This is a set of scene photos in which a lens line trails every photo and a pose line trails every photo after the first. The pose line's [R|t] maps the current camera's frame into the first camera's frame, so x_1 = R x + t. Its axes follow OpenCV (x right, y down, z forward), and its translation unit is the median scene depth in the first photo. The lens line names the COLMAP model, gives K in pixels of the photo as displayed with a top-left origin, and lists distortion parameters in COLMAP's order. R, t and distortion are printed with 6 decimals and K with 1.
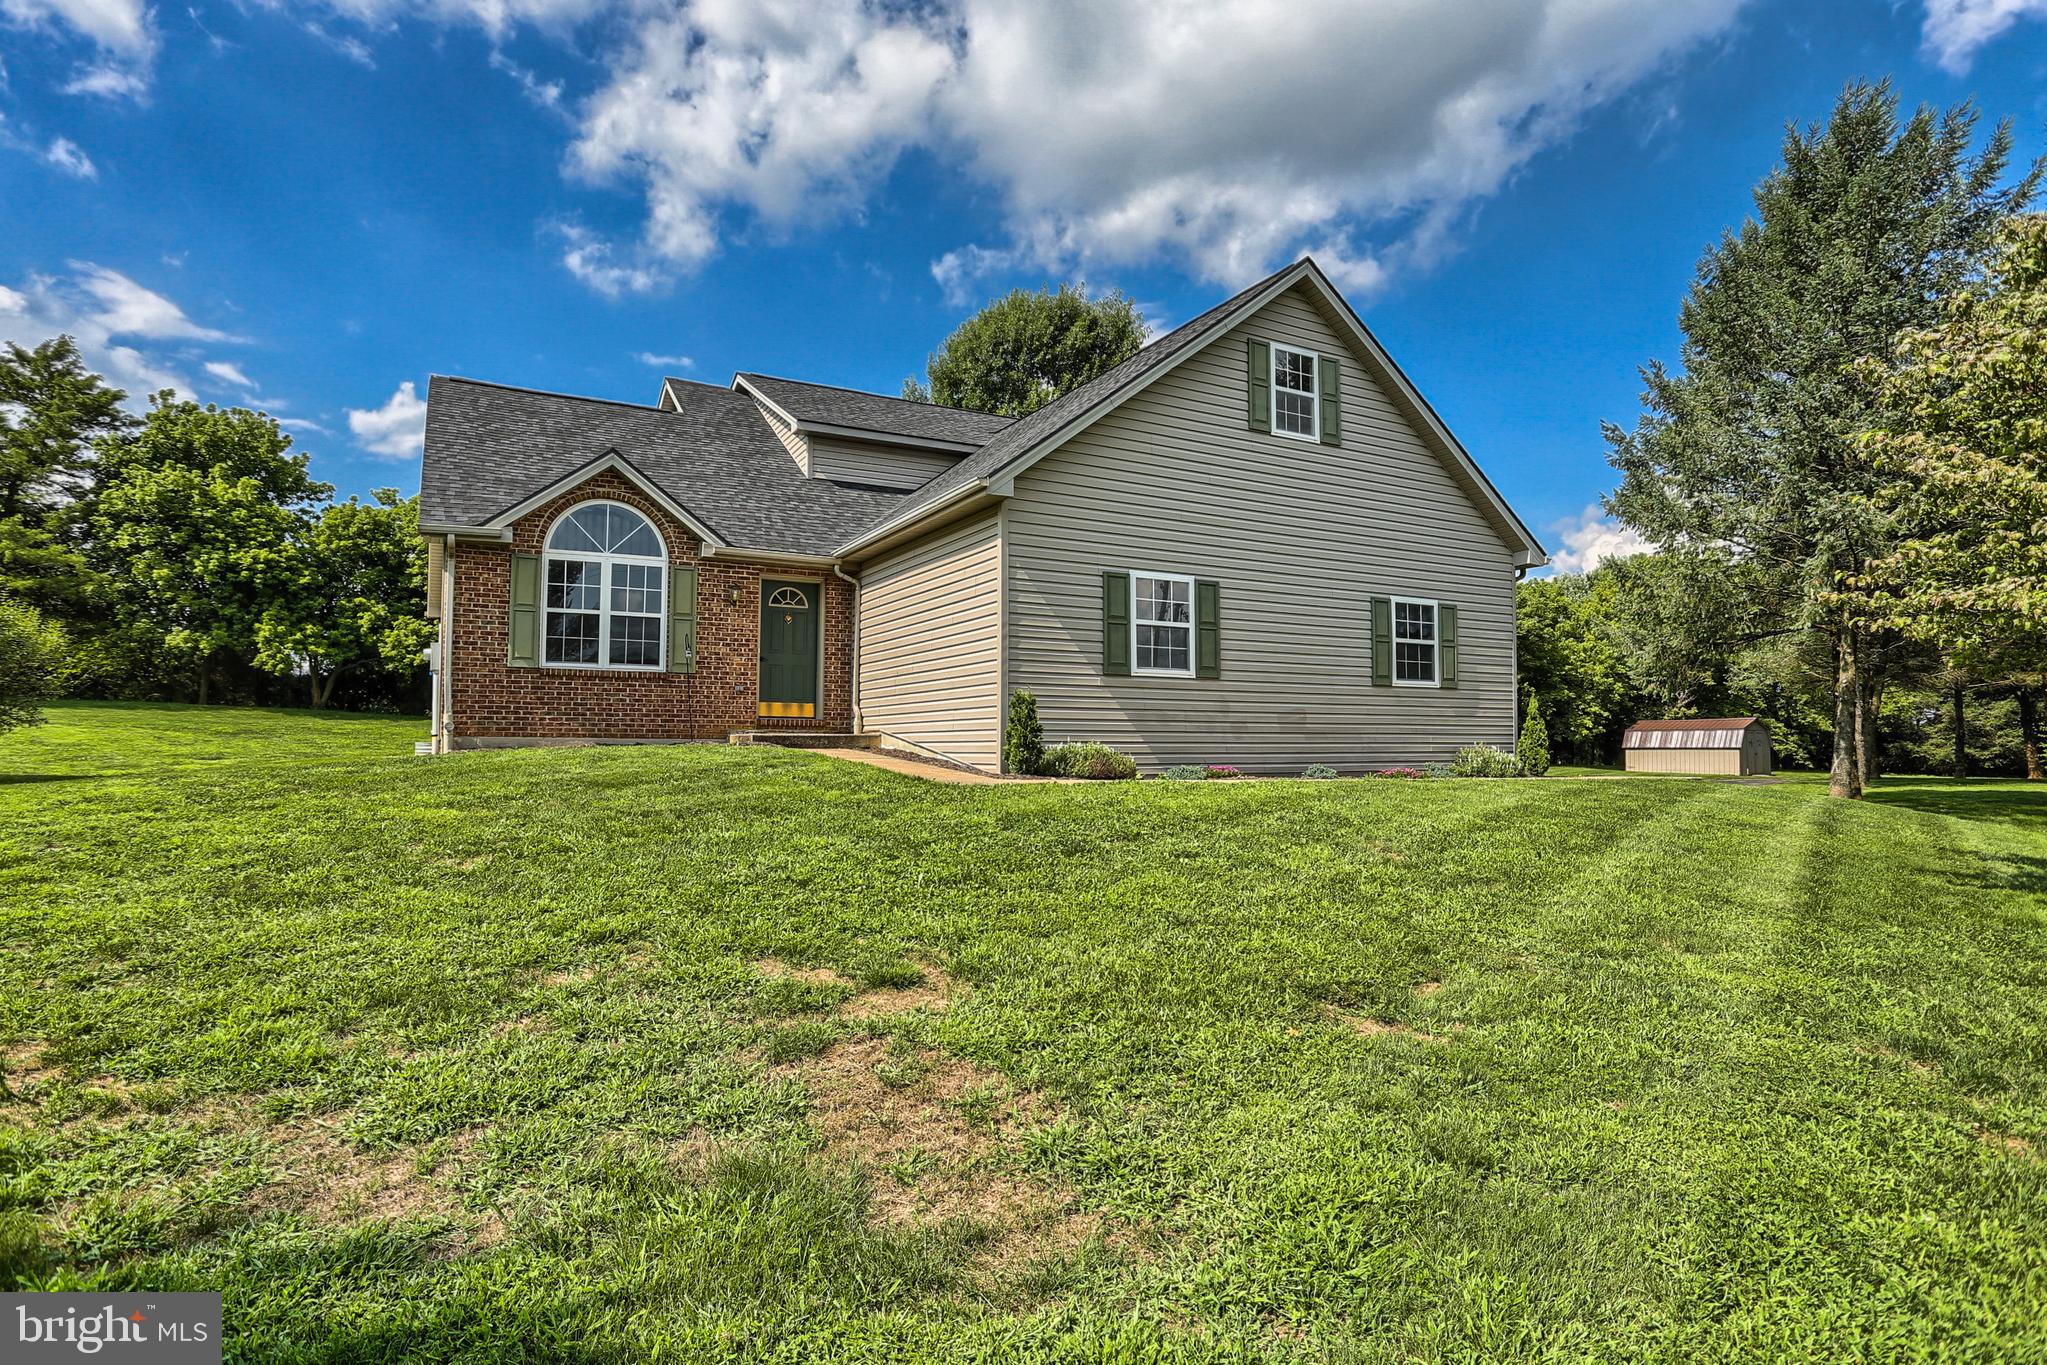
lens RADIAL K [[1025.1, 0, 1023.5], [0, 1025.1, 682.5], [0, 0, 1]] dist [-0.036464, 0.014296]
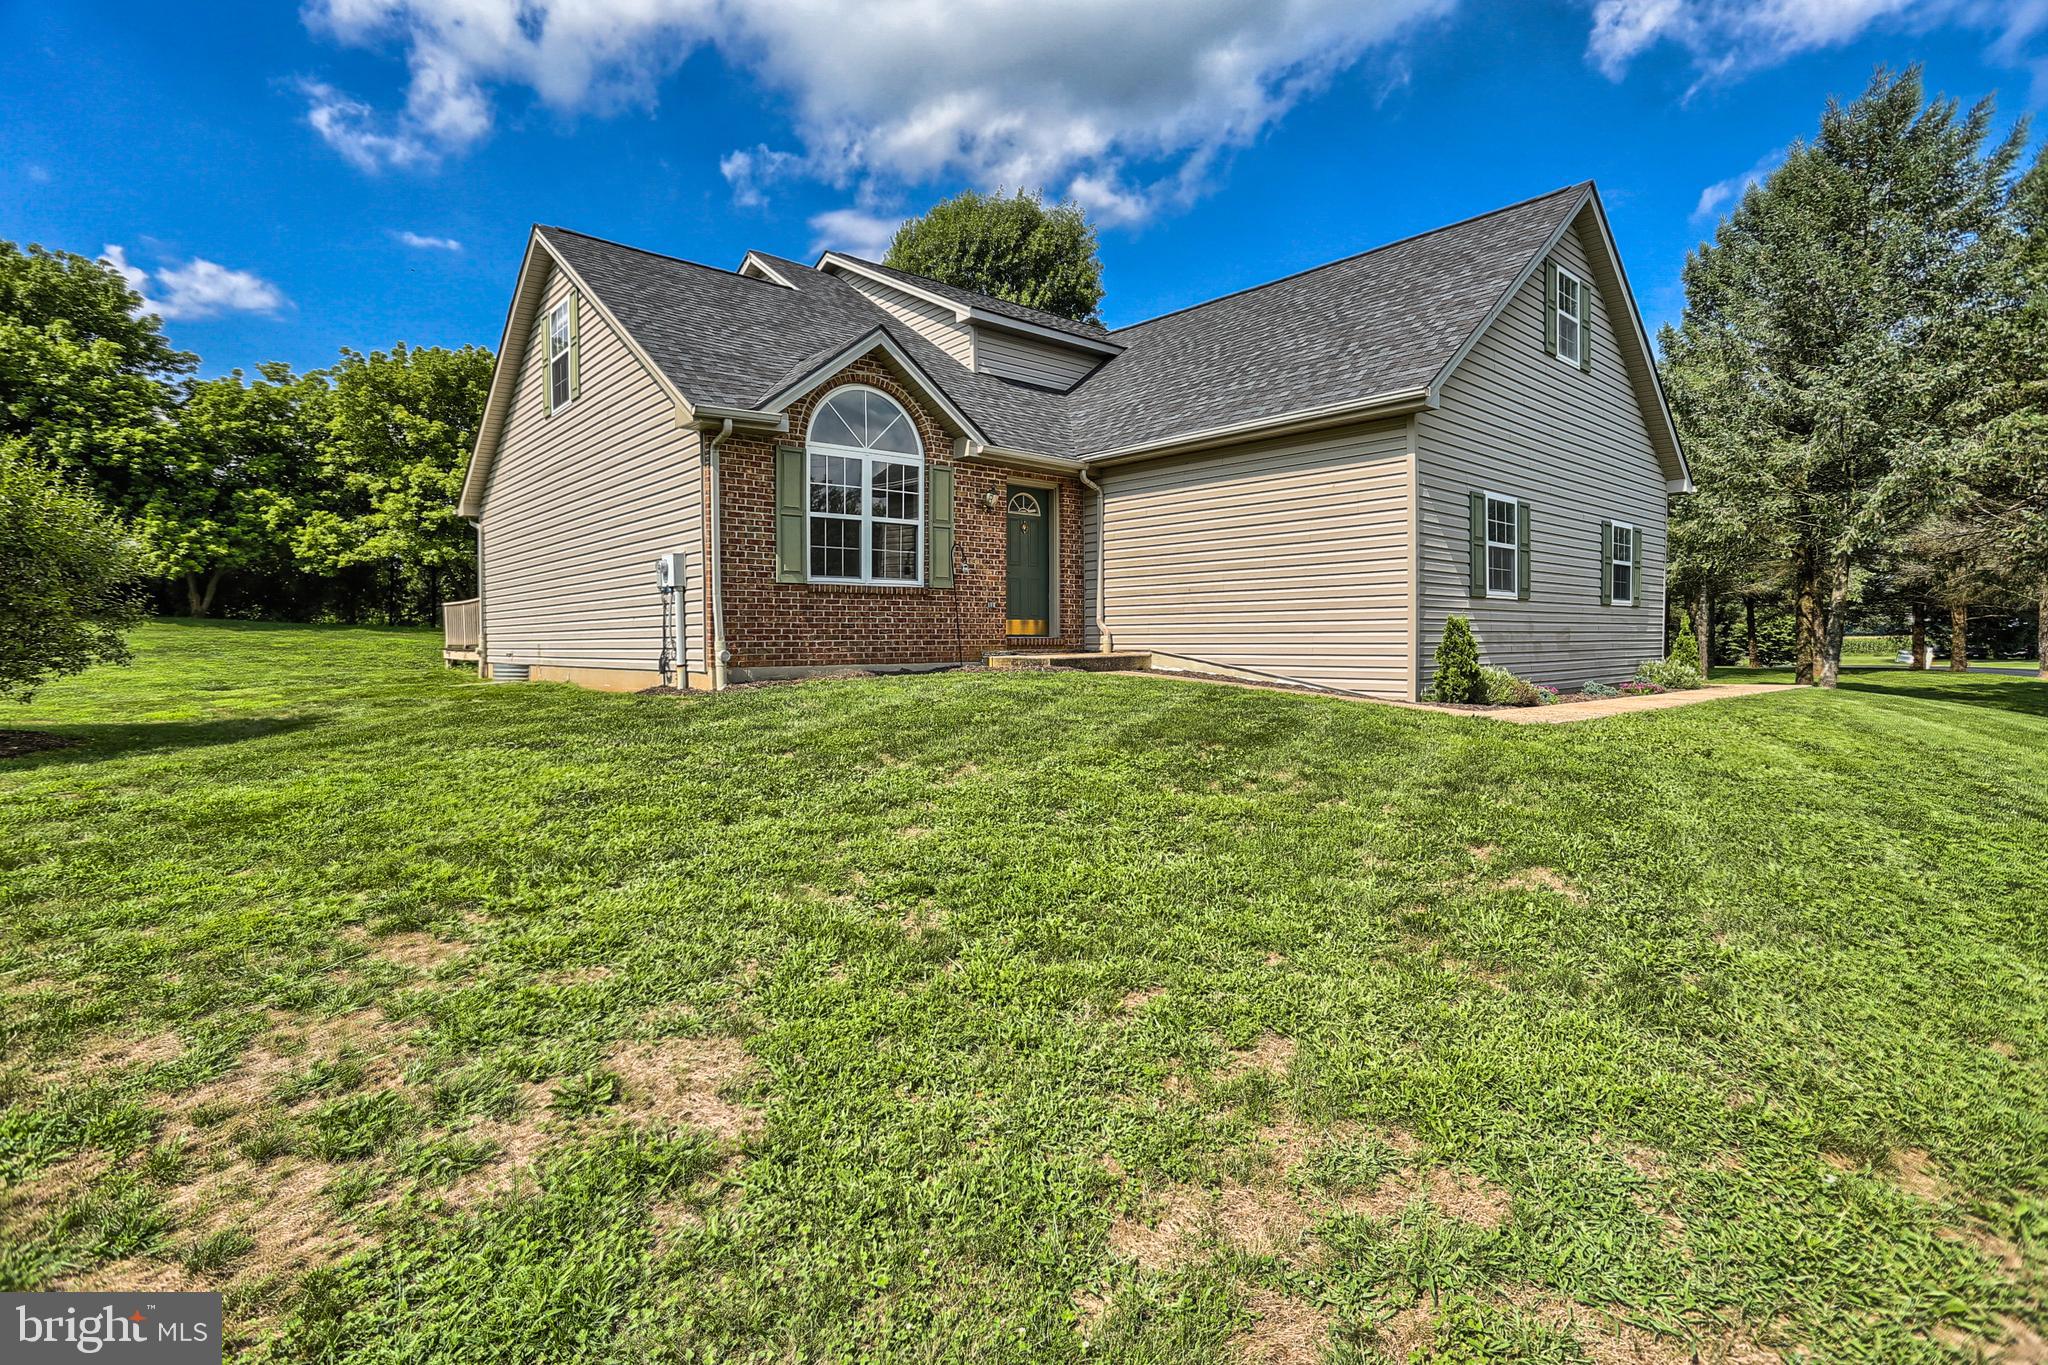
lens RADIAL K [[952.0, 0, 971.8], [0, 952.0, 638.0], [0, 0, 1]] dist [-0.059490, 0.033534]
pose [[0.977800, -0.010029, 0.209298, -0.249917], [-0.003215, 0.998018, 0.062843, -0.009430], [-0.209514, -0.062121, 0.975830, 0.098680]]
